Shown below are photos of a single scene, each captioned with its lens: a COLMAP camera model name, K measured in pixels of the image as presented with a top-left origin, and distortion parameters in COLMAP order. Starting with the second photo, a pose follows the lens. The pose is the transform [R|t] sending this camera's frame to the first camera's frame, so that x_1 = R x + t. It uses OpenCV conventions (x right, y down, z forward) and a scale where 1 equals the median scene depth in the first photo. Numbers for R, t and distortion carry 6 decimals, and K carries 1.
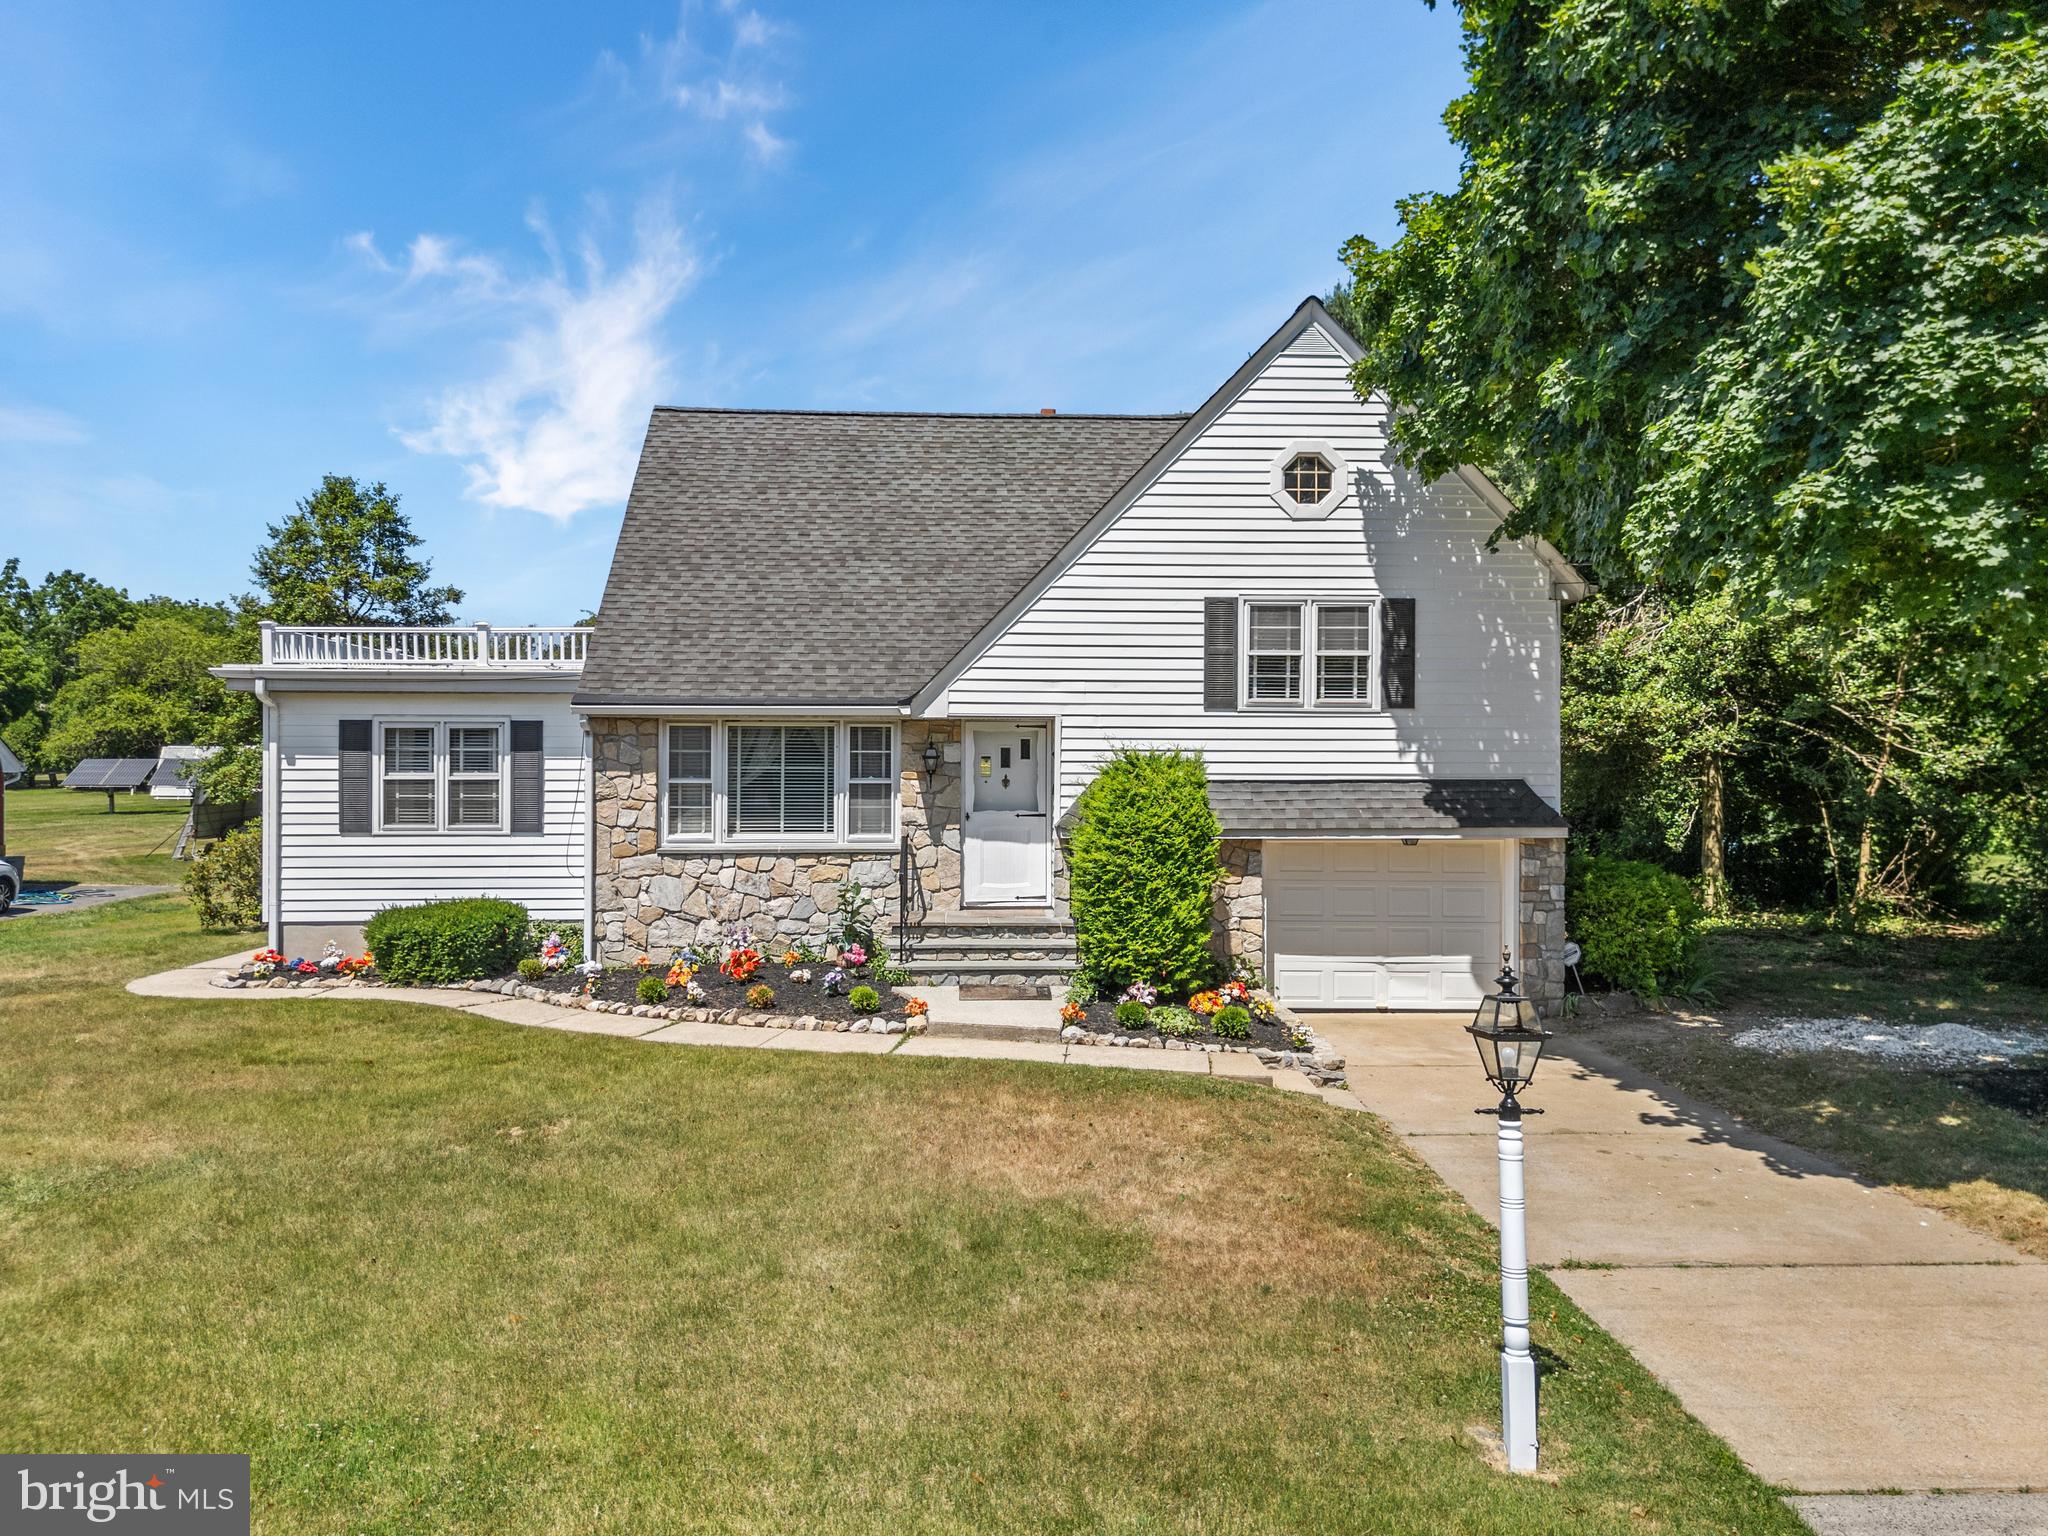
lens RADIAL K [[1463.7, 0, 1024.0], [0, 1463.7, 768.0], [0, 0, 1]] dist [0.097074, -0.103477]
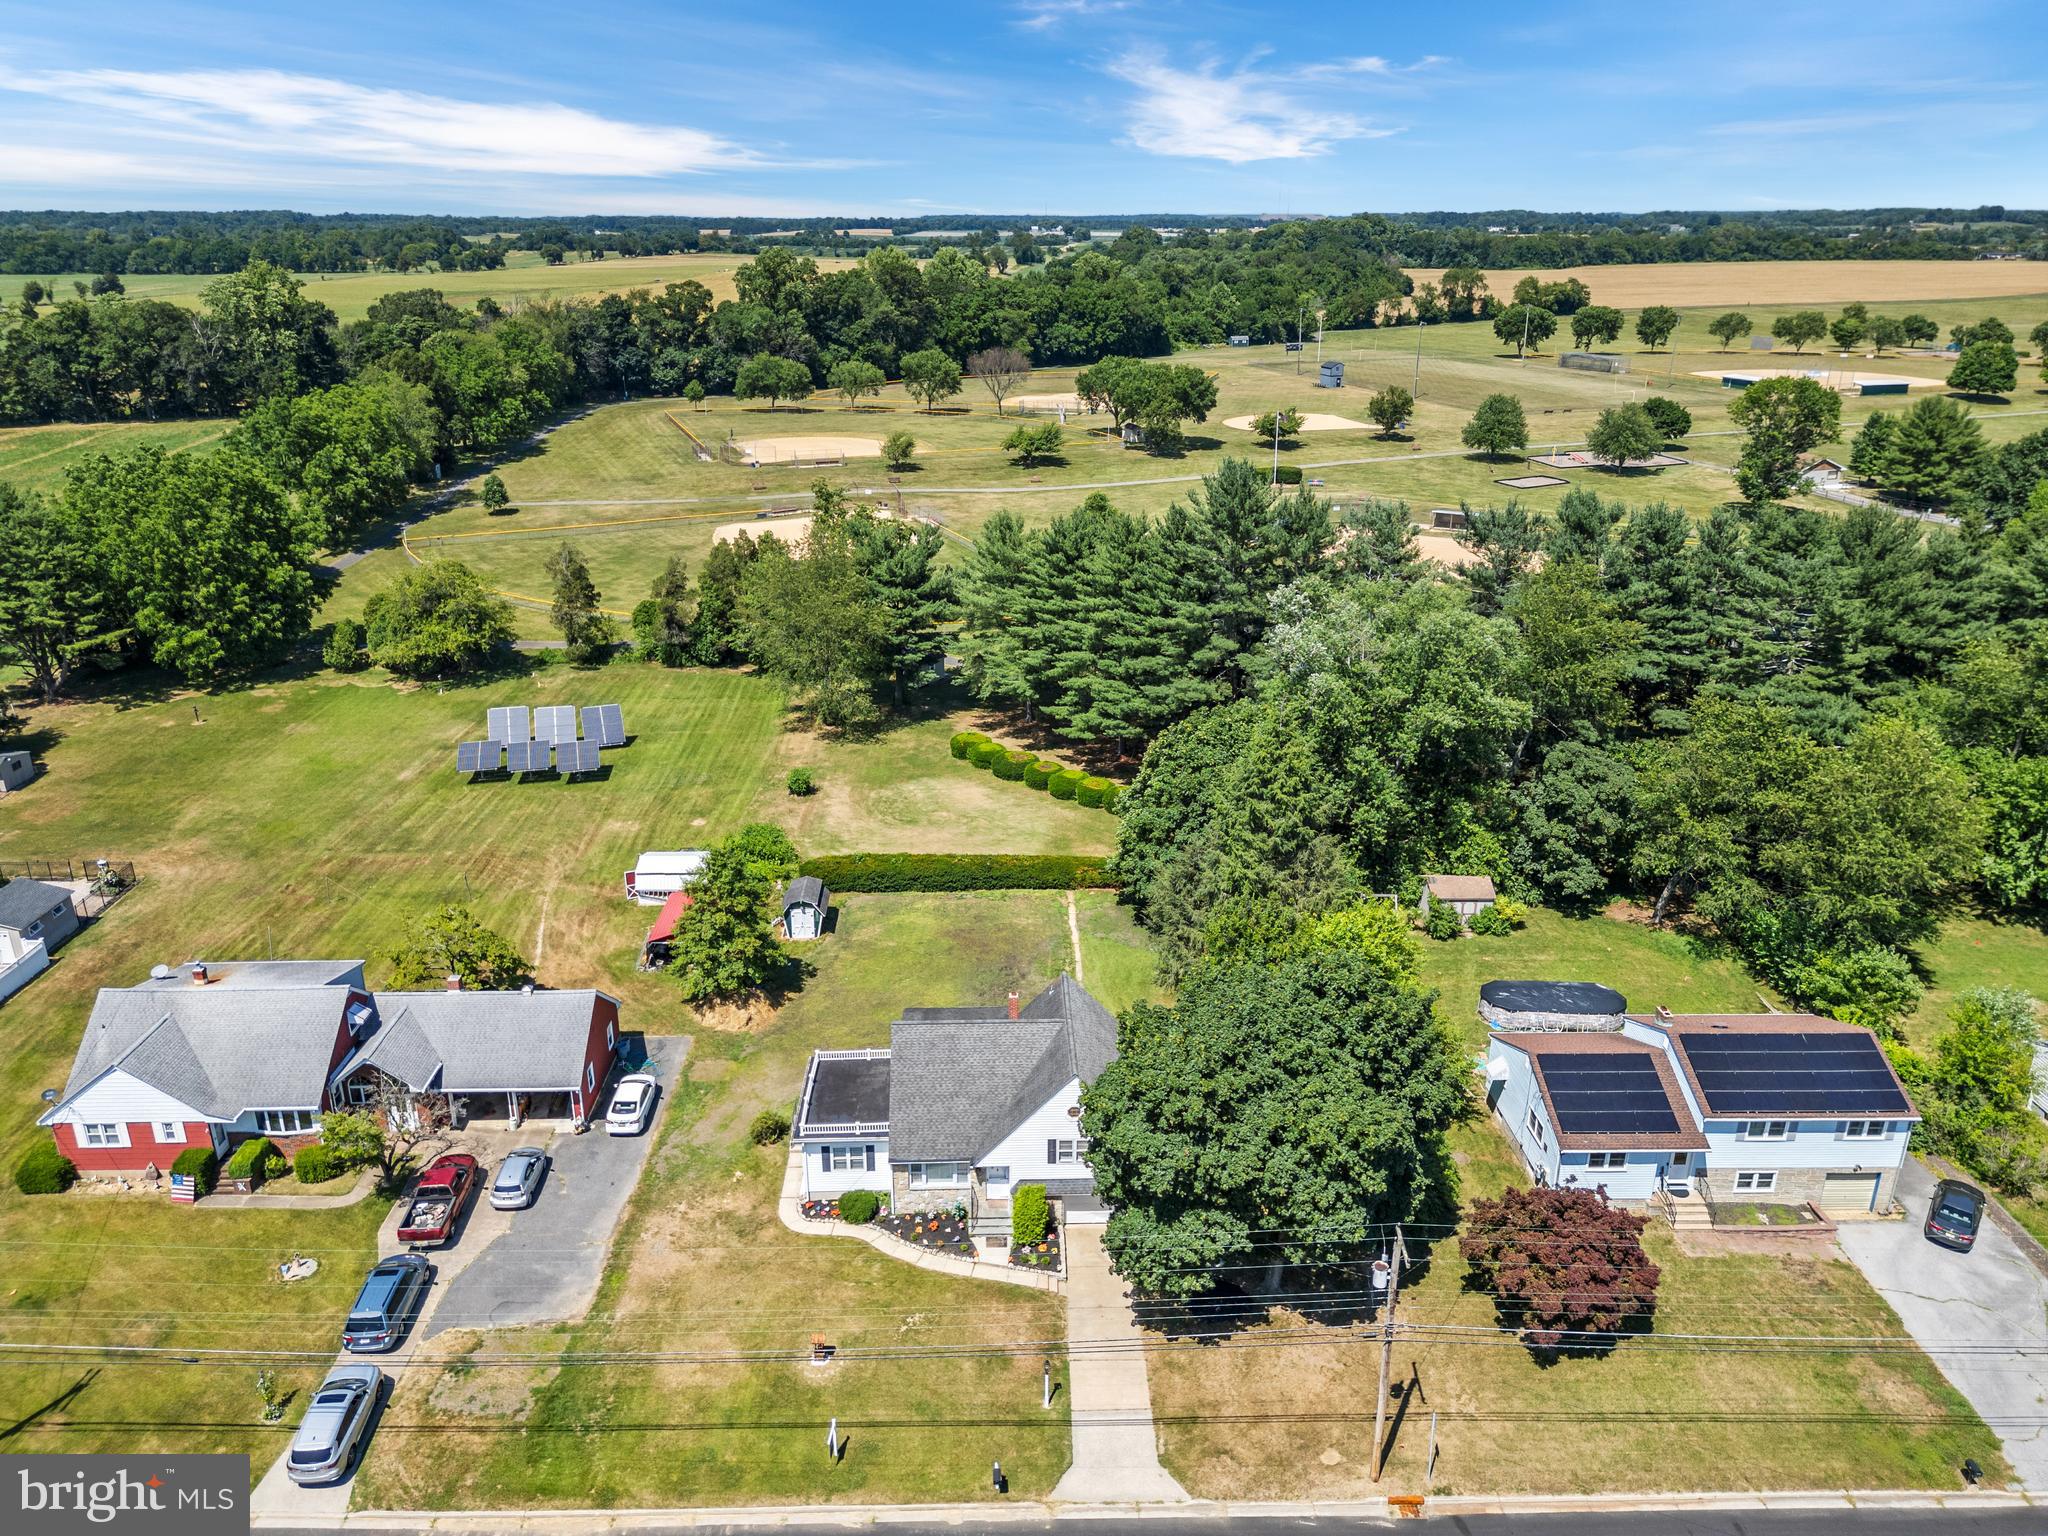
lens RADIAL K [[1406.1, 0, 1008.9], [0, 1406.1, 775.6], [0, 0, 1]] dist [0.093281, -0.000661]
pose [[0.999364, 0.000827, -0.035638, 0.151390], [0.011985, 0.933739, 0.357753, -2.321715], [0.033572, -0.357953, 0.933136, -2.123945]]
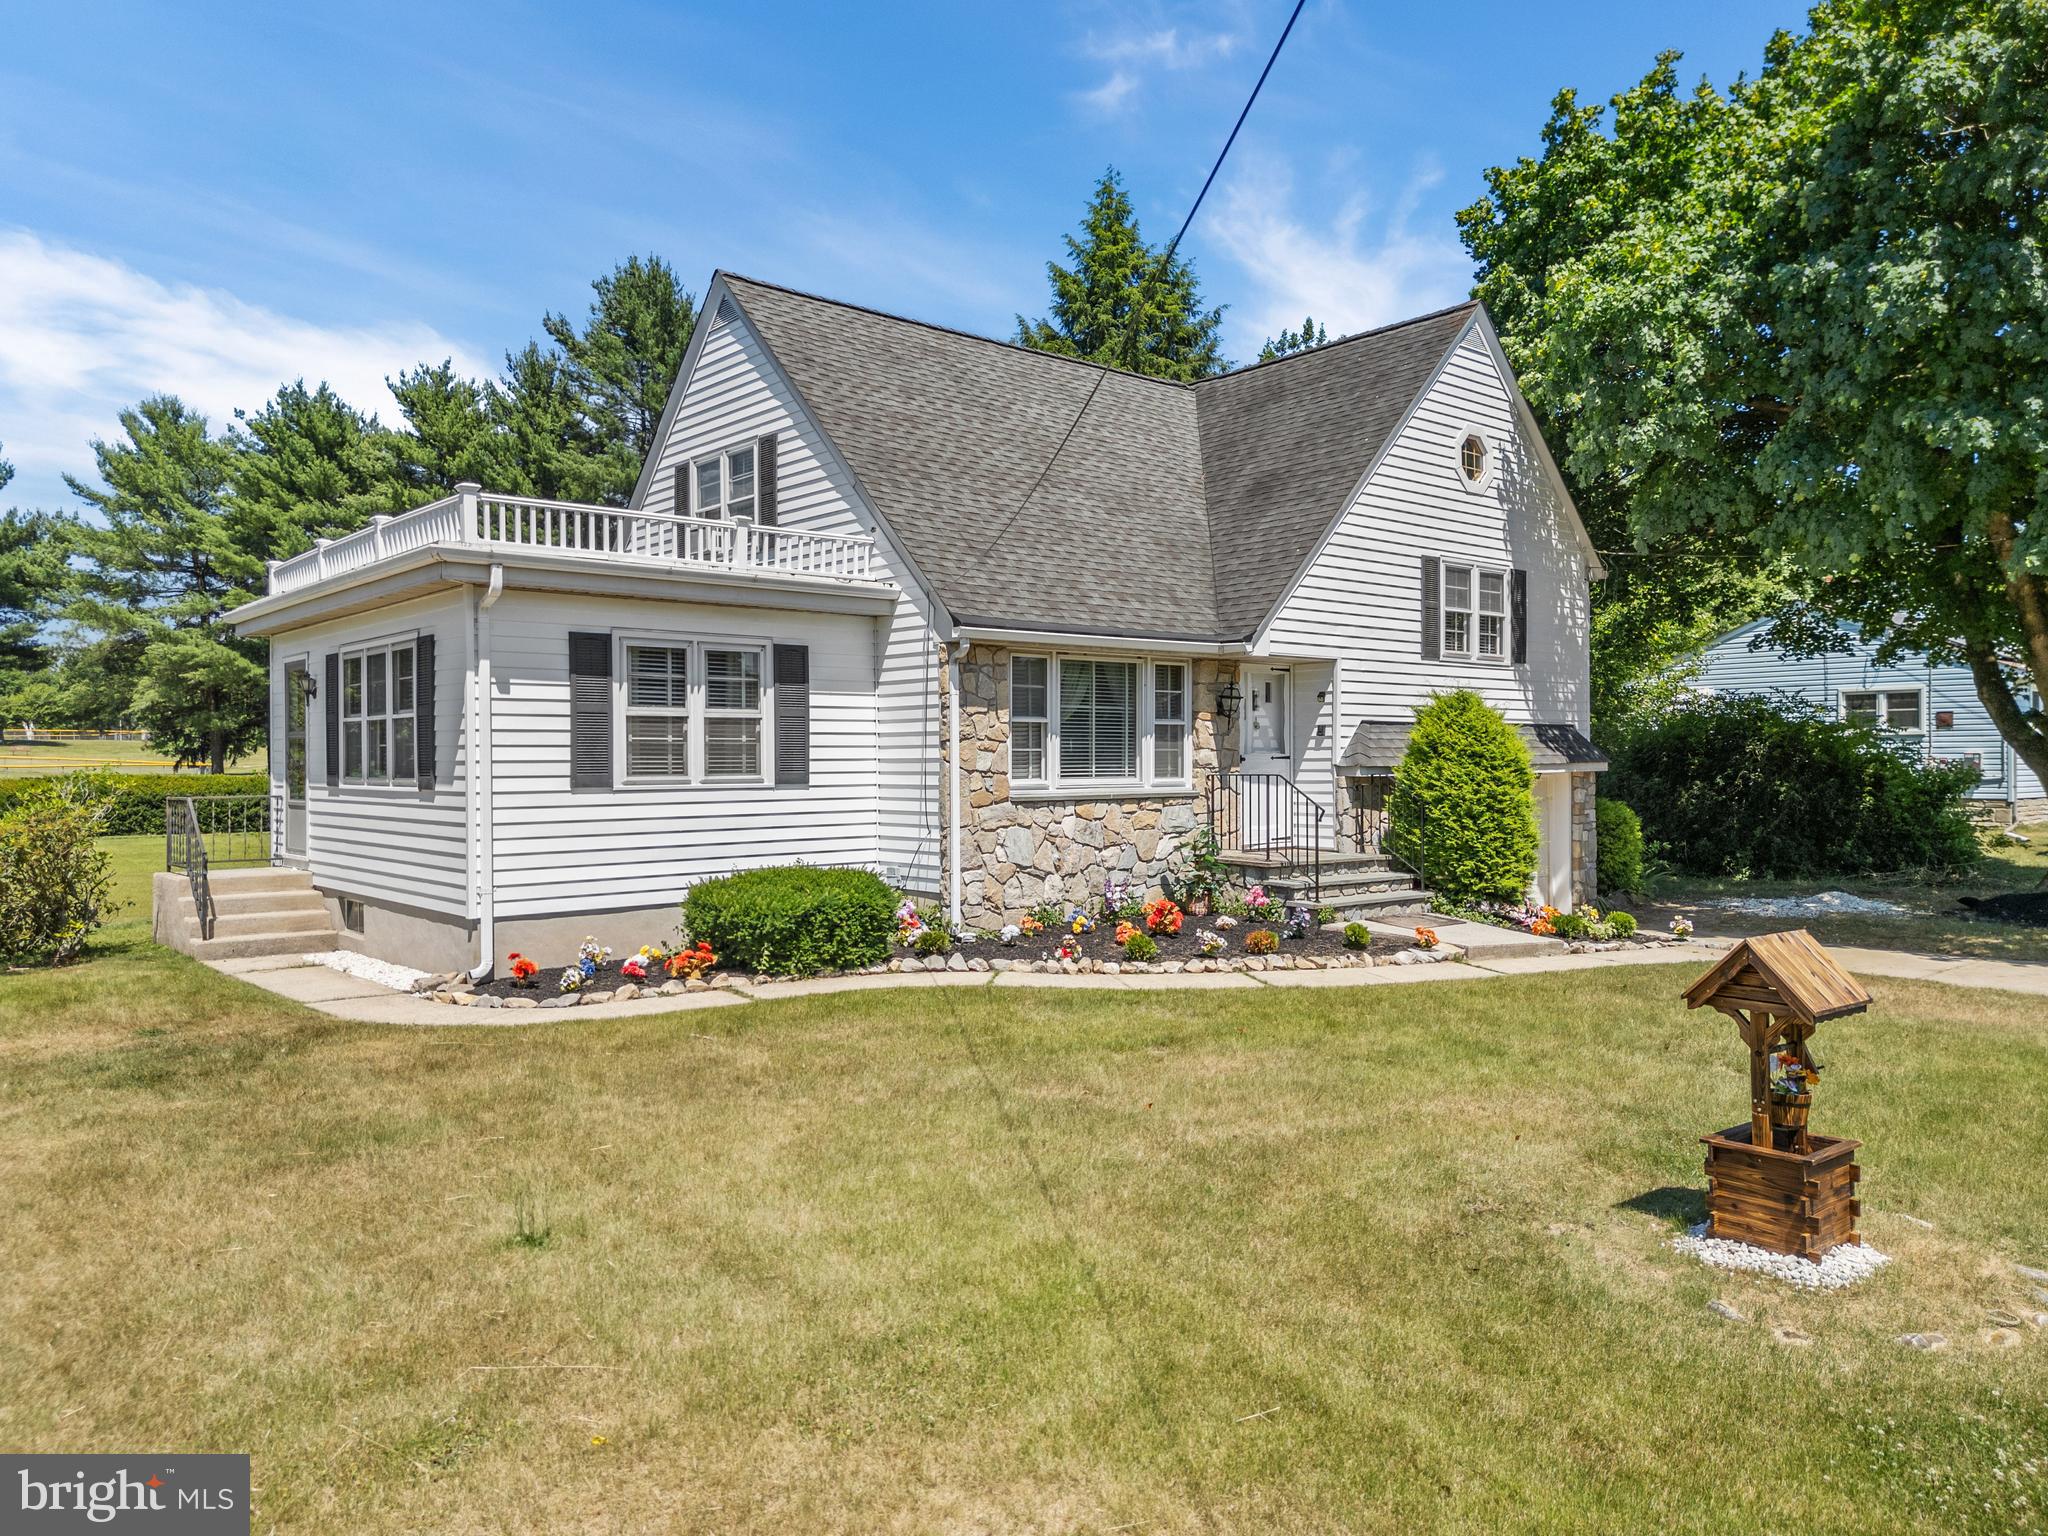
lens RADIAL K [[1406.1, 0, 1008.9], [0, 1406.1, 775.6], [0, 0, 1]] dist [0.093281, -0.000661]
pose [[0.794253, -0.012895, 0.607451, -0.754094], [0.006914, 0.999902, 0.012185, 0.032344], [-0.607548, -0.005478, 0.794264, 0.339817]]
